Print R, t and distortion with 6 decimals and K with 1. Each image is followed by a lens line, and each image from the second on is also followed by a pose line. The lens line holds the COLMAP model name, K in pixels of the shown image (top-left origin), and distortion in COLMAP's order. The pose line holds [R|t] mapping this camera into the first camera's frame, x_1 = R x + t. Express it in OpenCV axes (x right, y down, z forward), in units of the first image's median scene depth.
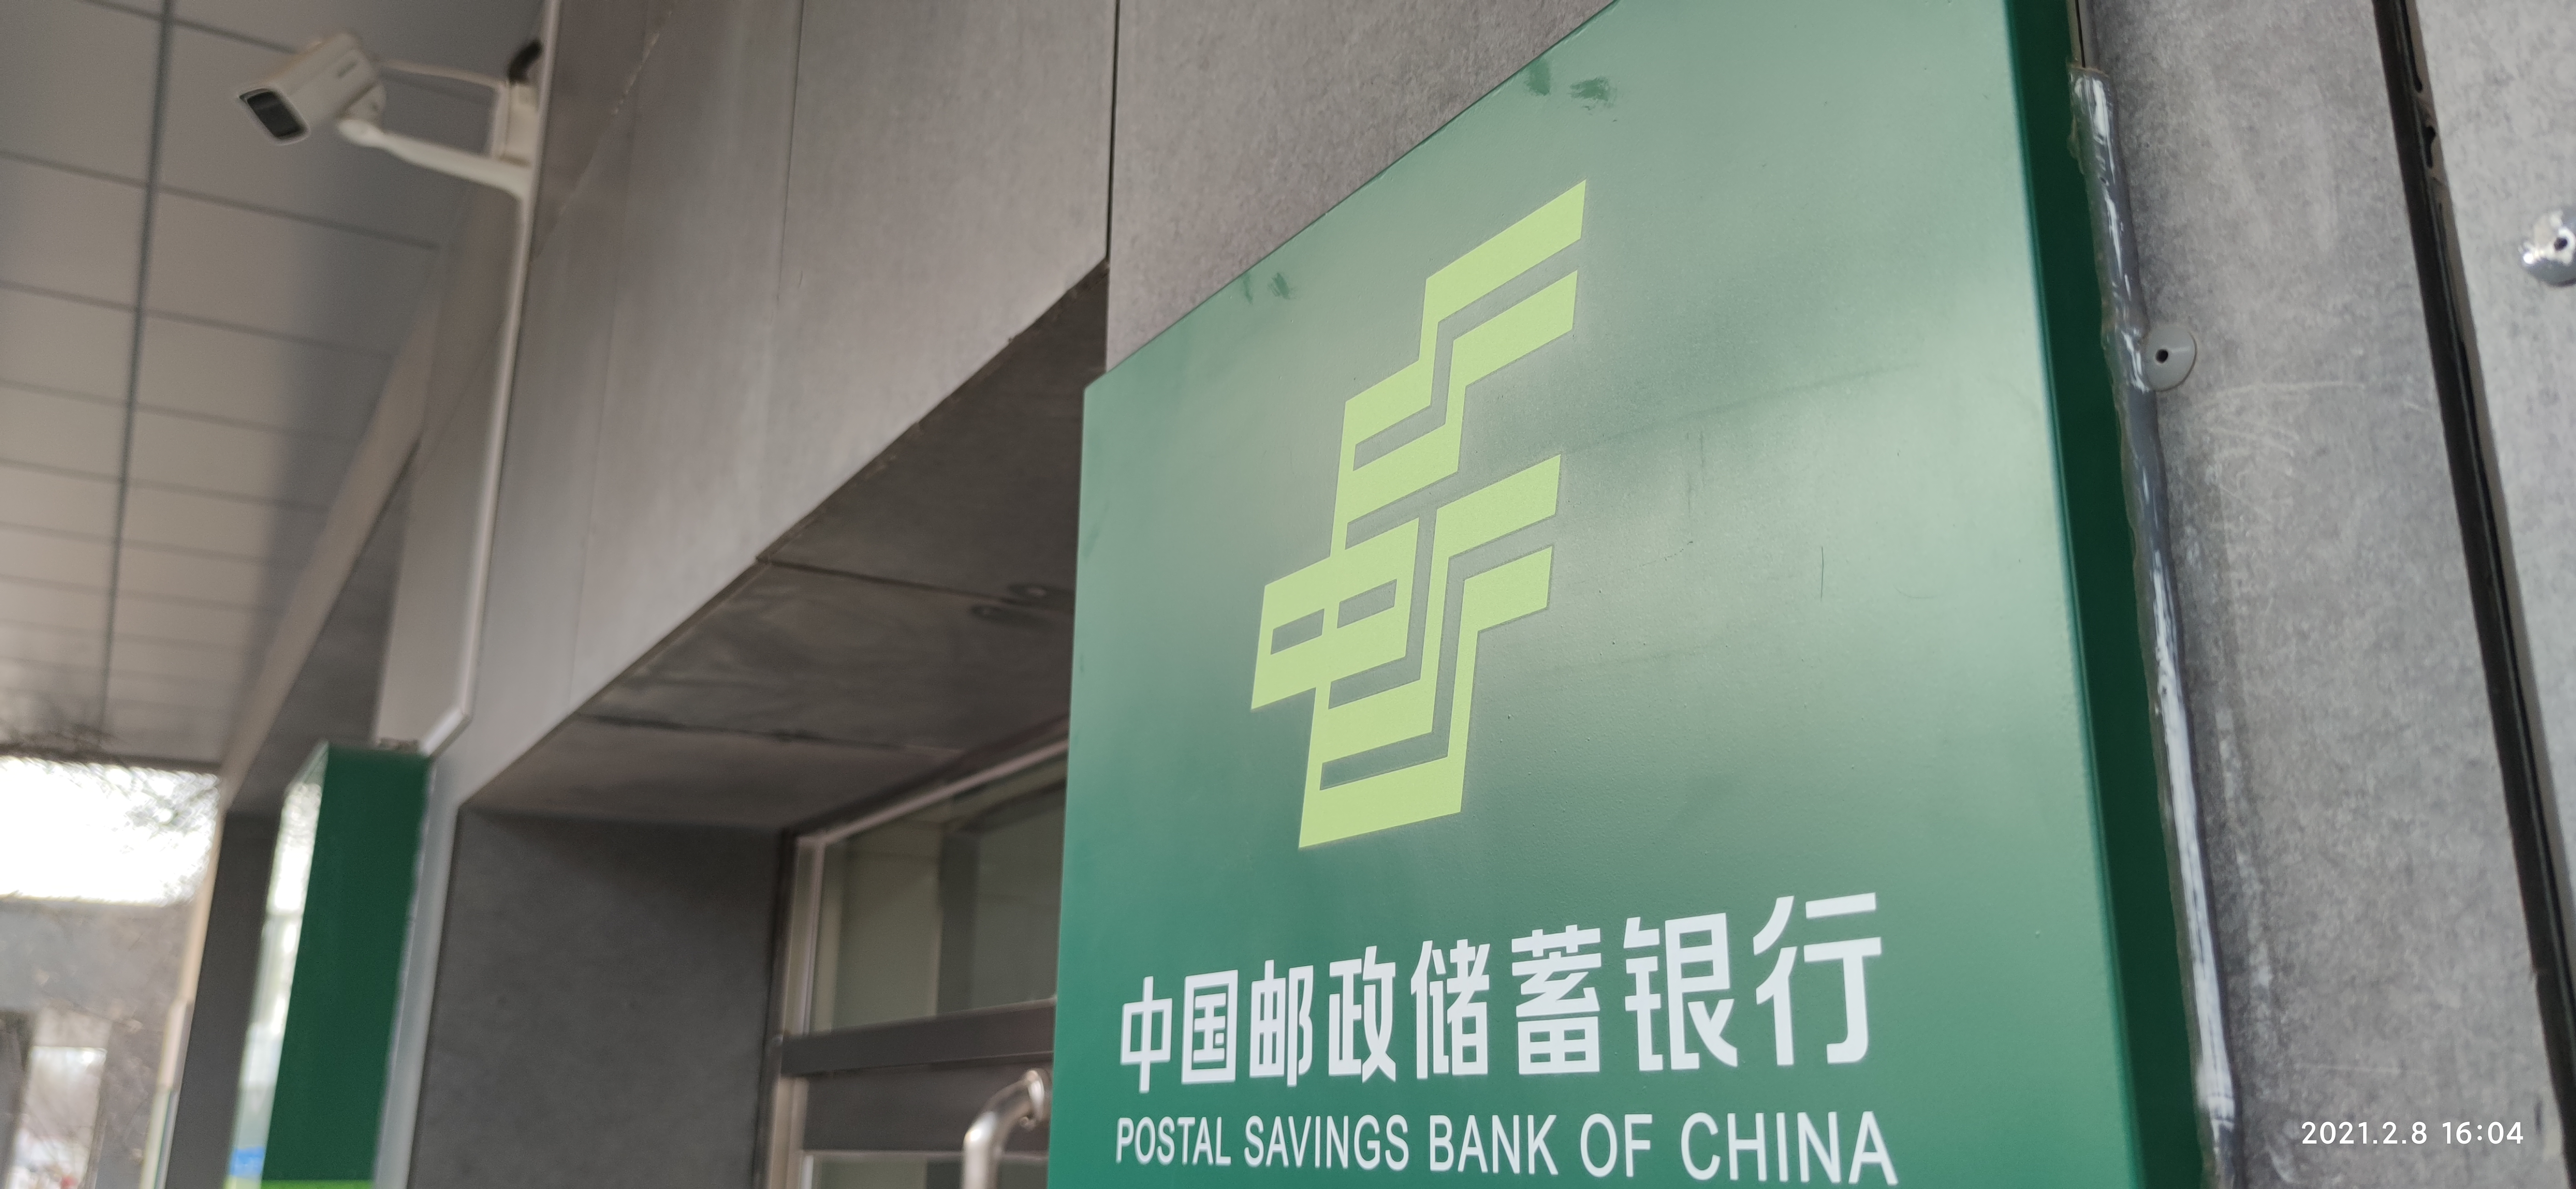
lens RADIAL K [[1908.4, 0, 1261.9], [0, 1908.4, 598.9], [0, 0, 1]] dist [0.036838, -0.047036]
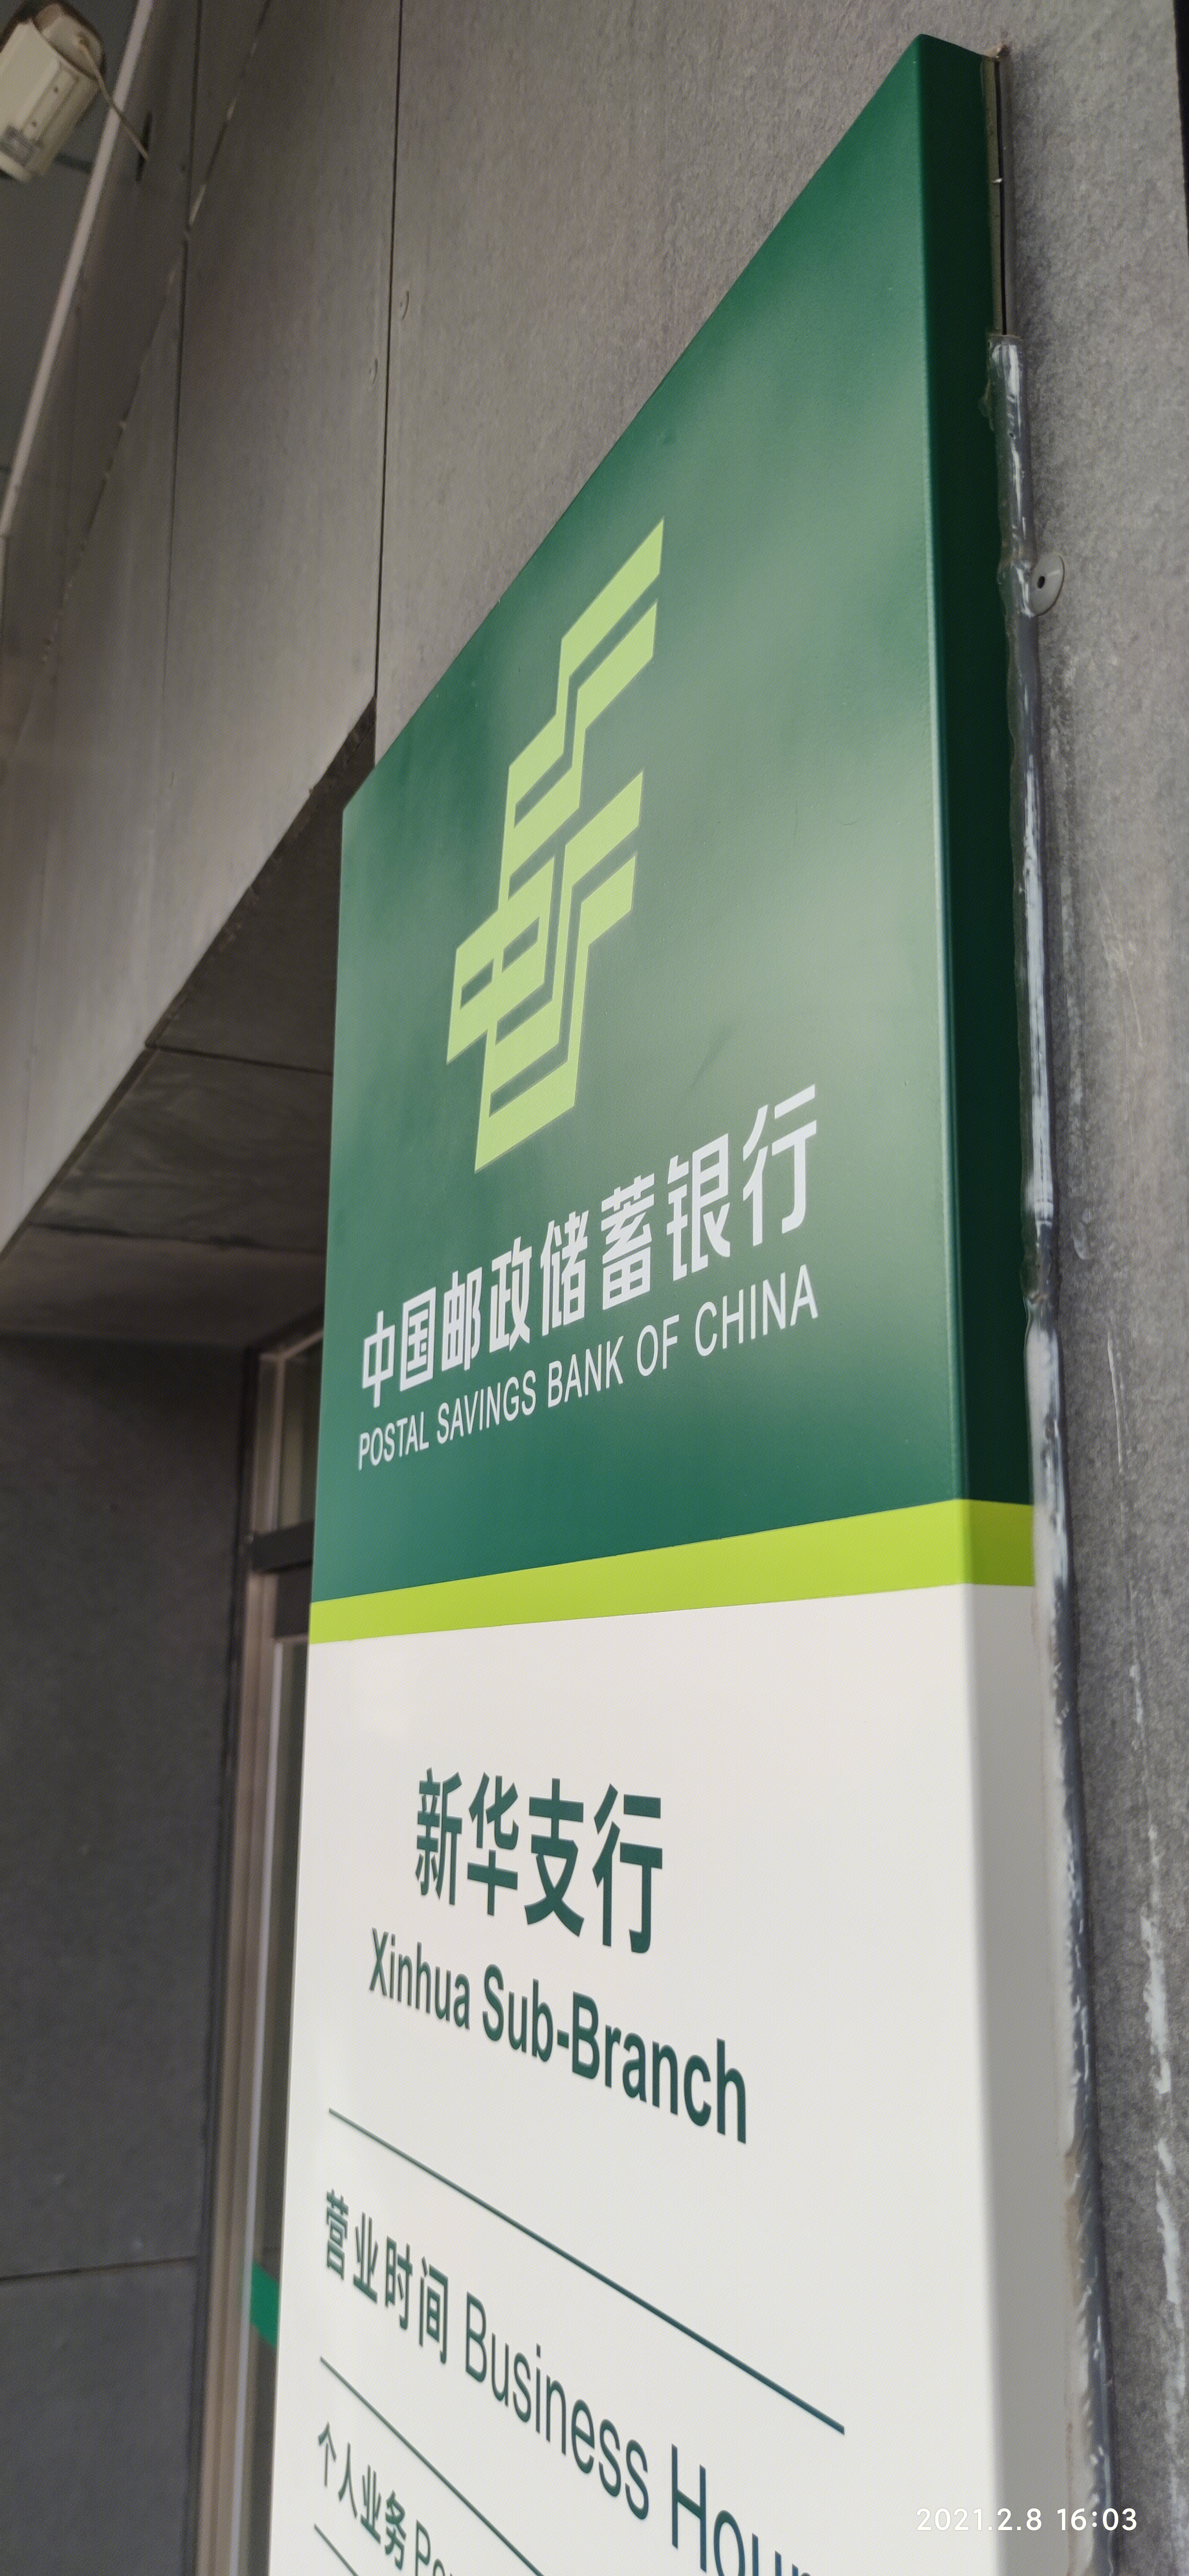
lens RADIAL K [[1908.4, 0, 531.3], [0, 1908.4, 1315.0], [0, 0, 1]] dist [0.036838, -0.047036]
pose [[0.990931, -0.026785, -0.131673, 0.232100], [0.036473, 0.996757, 0.071724, 0.158789], [0.129324, -0.075876, 0.988695, -0.141014]]
